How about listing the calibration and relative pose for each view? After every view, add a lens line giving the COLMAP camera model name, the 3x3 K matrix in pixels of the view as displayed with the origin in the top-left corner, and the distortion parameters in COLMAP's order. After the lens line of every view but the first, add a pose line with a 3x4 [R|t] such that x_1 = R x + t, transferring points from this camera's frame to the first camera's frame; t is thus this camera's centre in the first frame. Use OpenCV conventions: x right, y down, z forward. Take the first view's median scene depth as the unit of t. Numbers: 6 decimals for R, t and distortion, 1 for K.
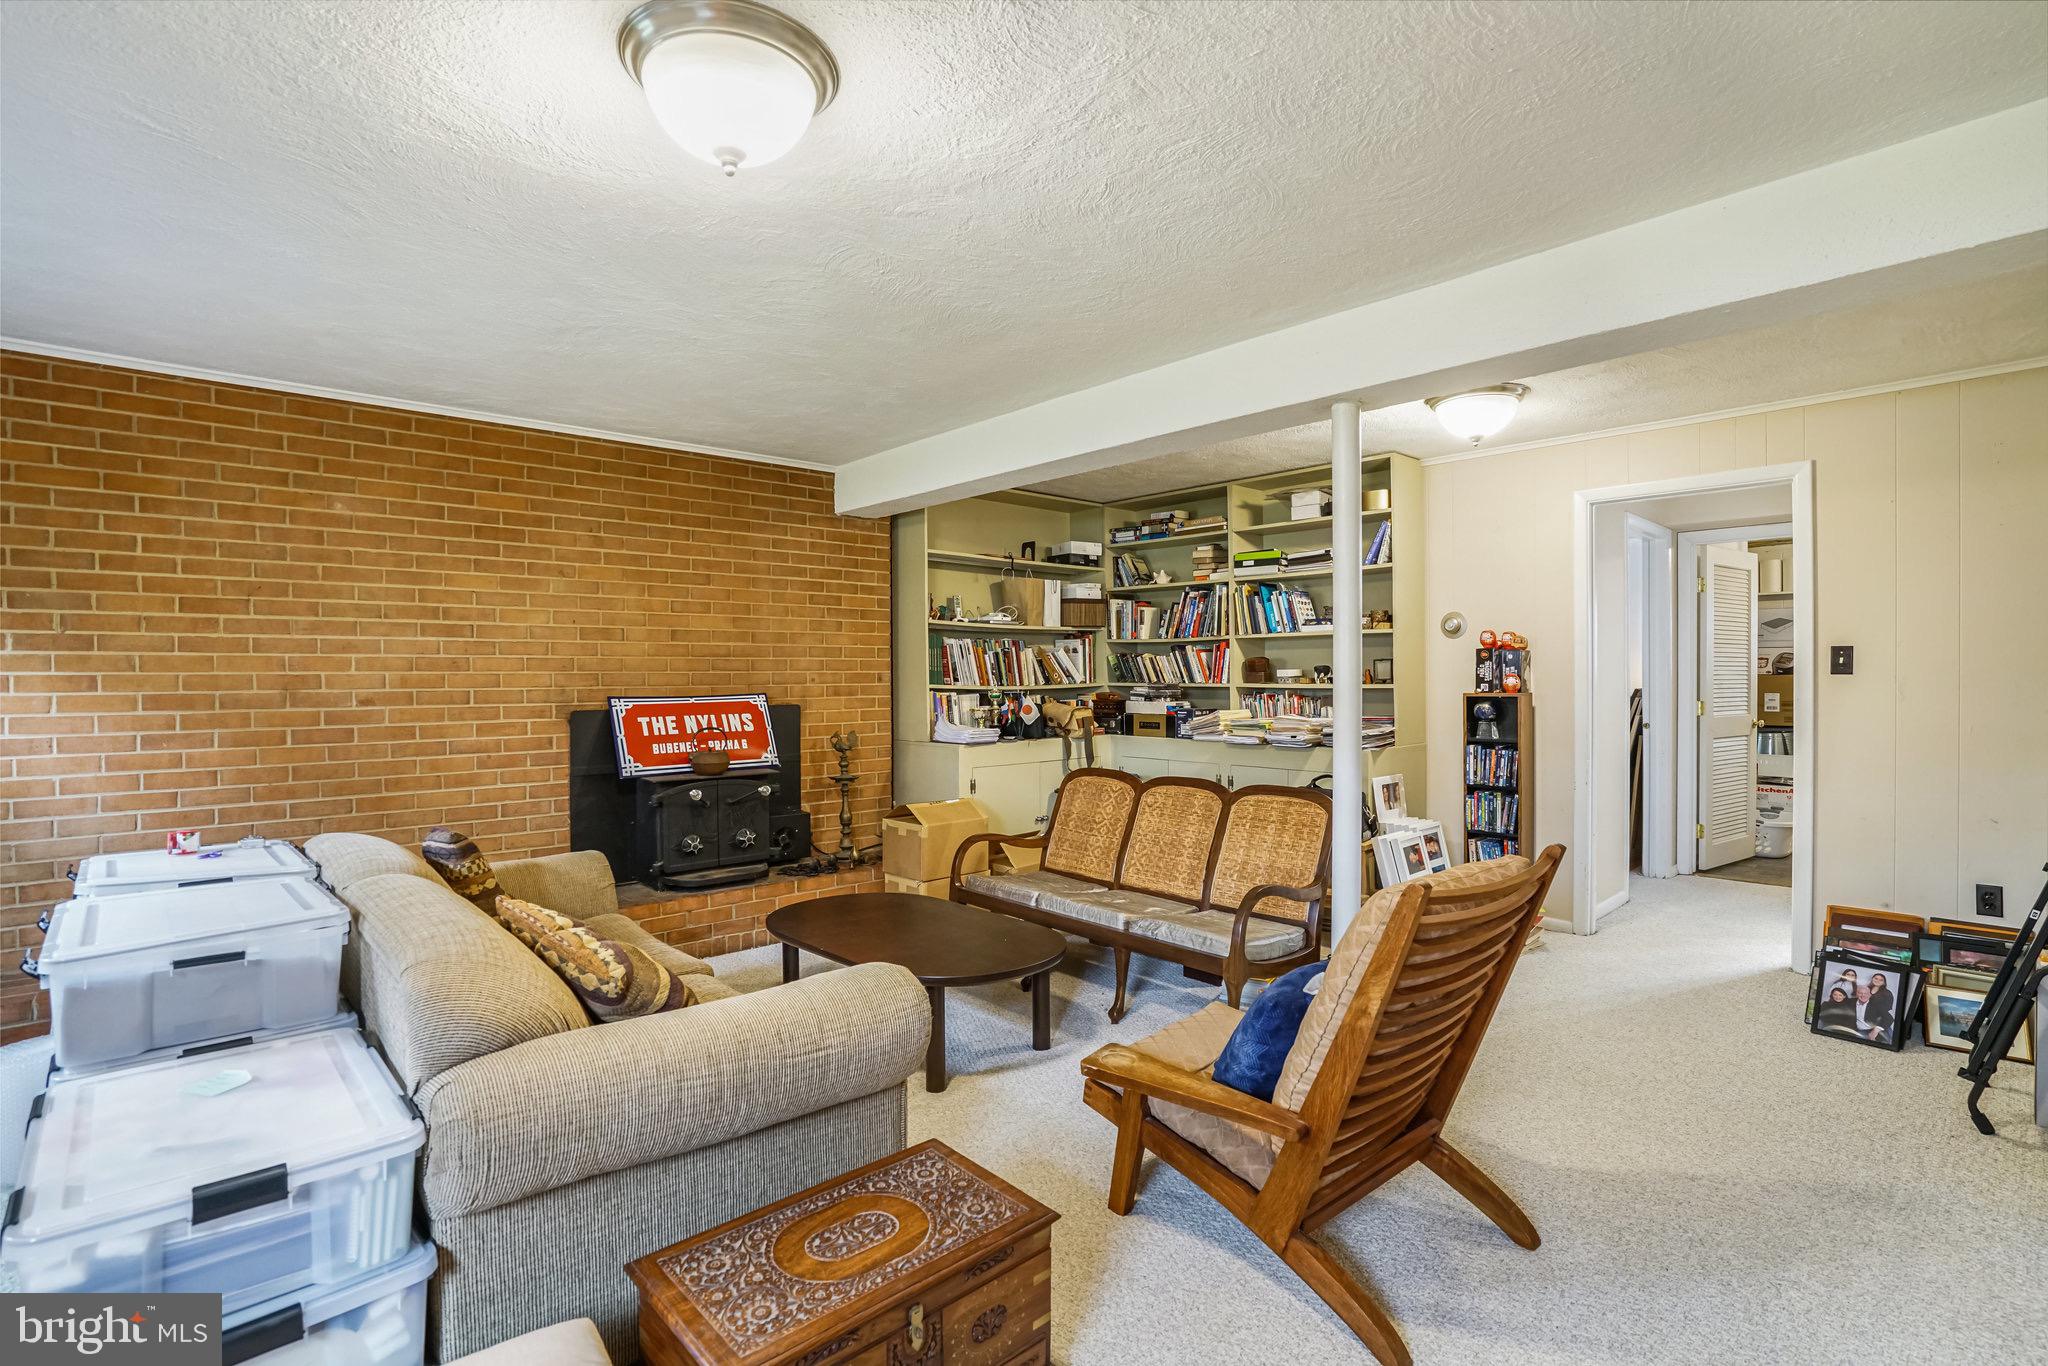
lens RADIAL K [[1000.0, 0, 1024.0], [0, 1000.0, 683.0], [0, 0, 1]] dist [-0.001650, 0.000355]
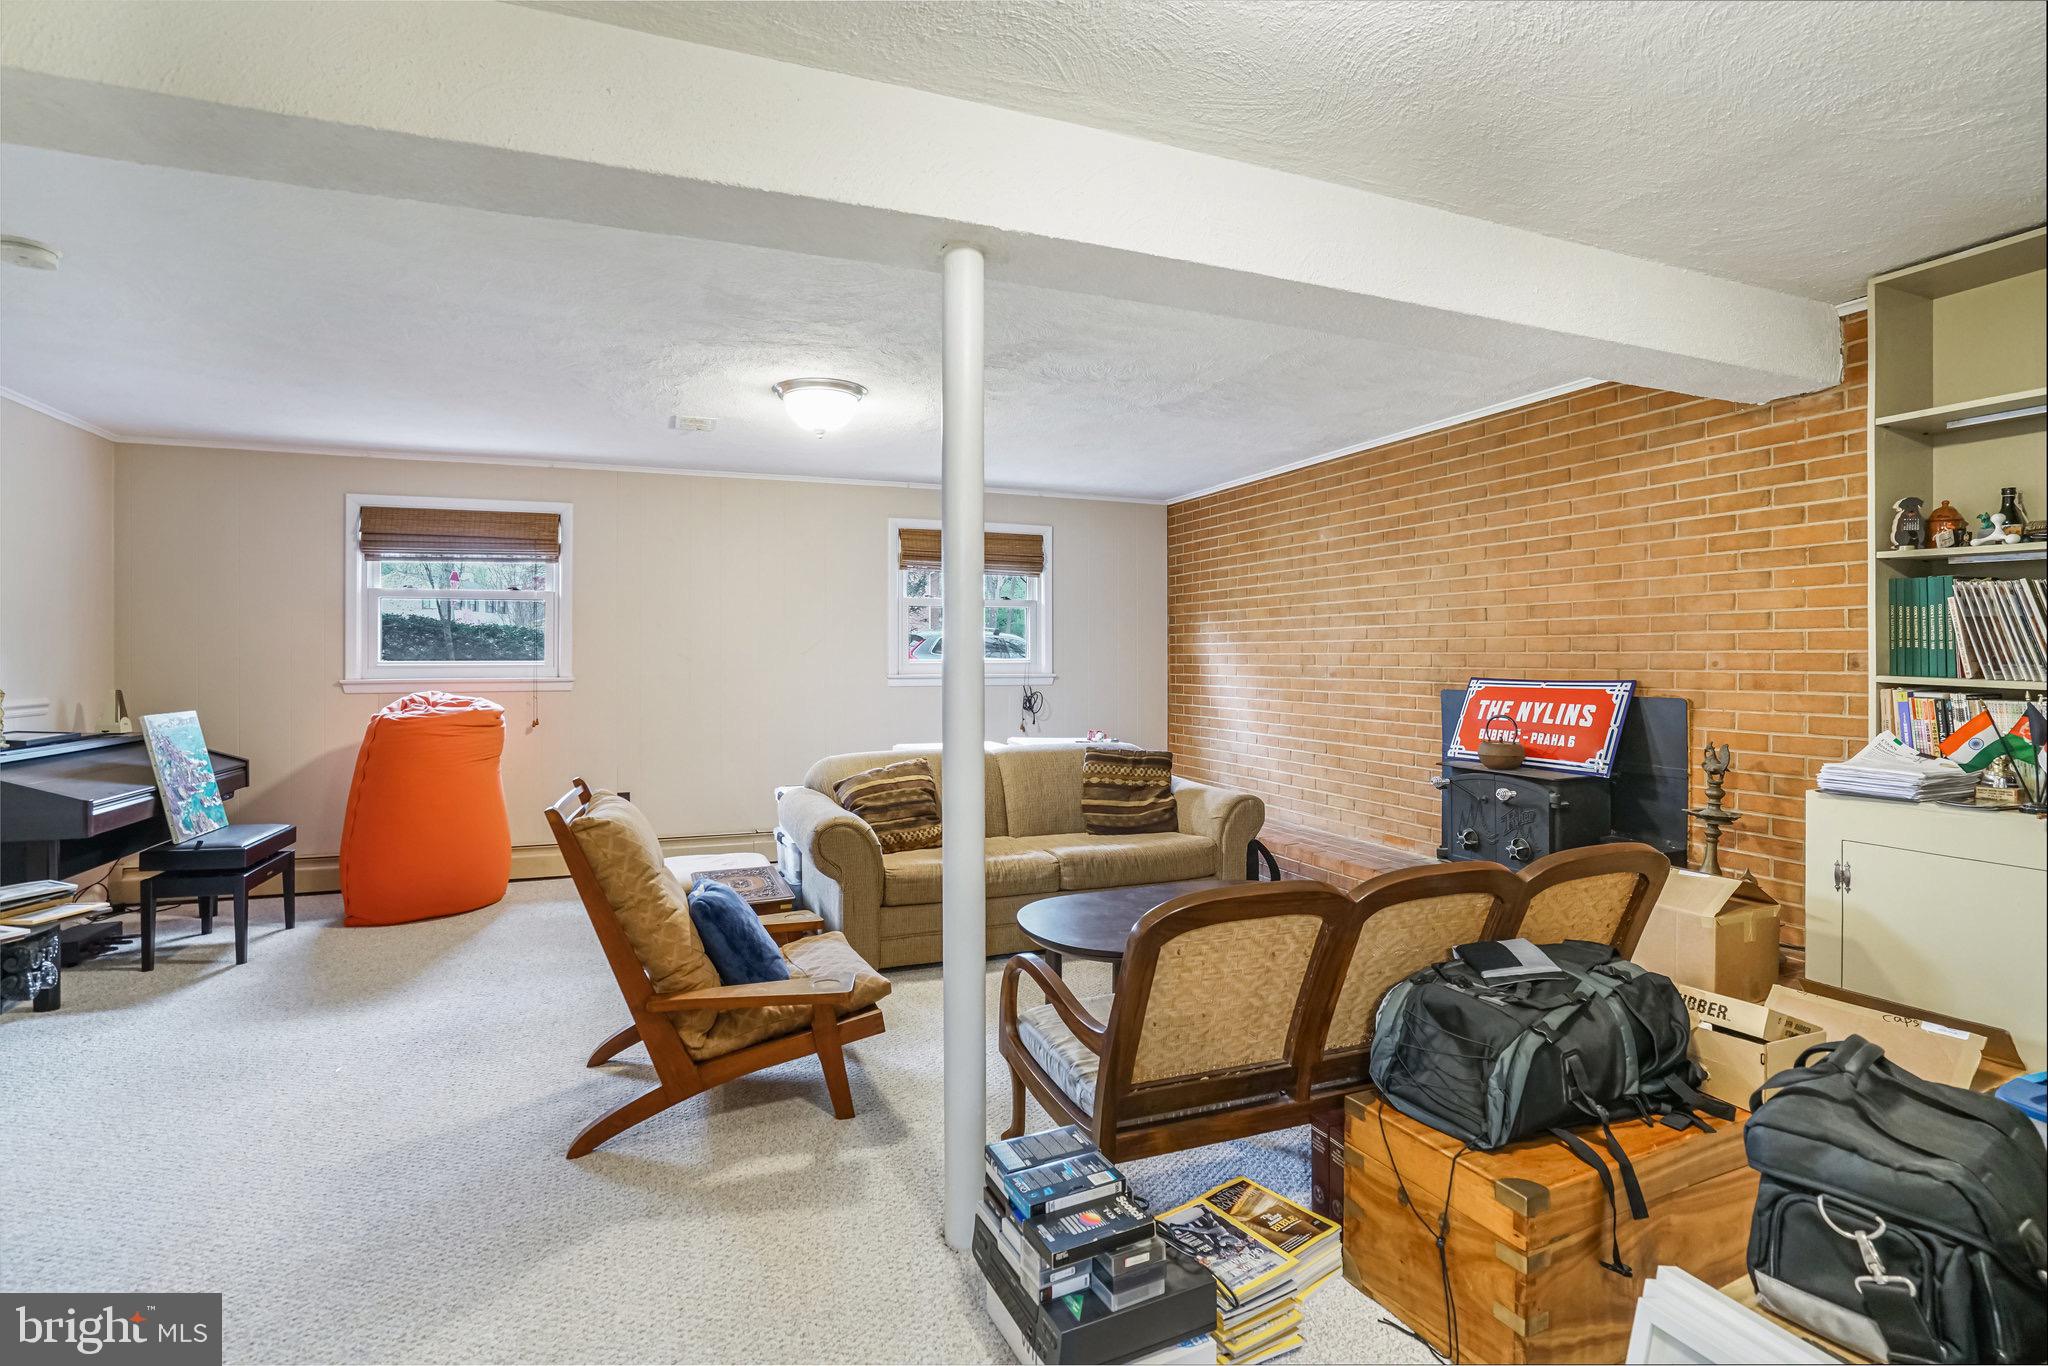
lens RADIAL K [[1000.0, 0, 1024.0], [0, 1000.0, 683.0], [0, 0, 1]] dist [-0.001650, 0.000355]
pose [[-0.347959, 0.029078, -0.937059, 0.597134], [-0.006988, 0.999411, 0.033607, -0.009905], [0.937484, 0.018242, -0.347551, 0.816844]]
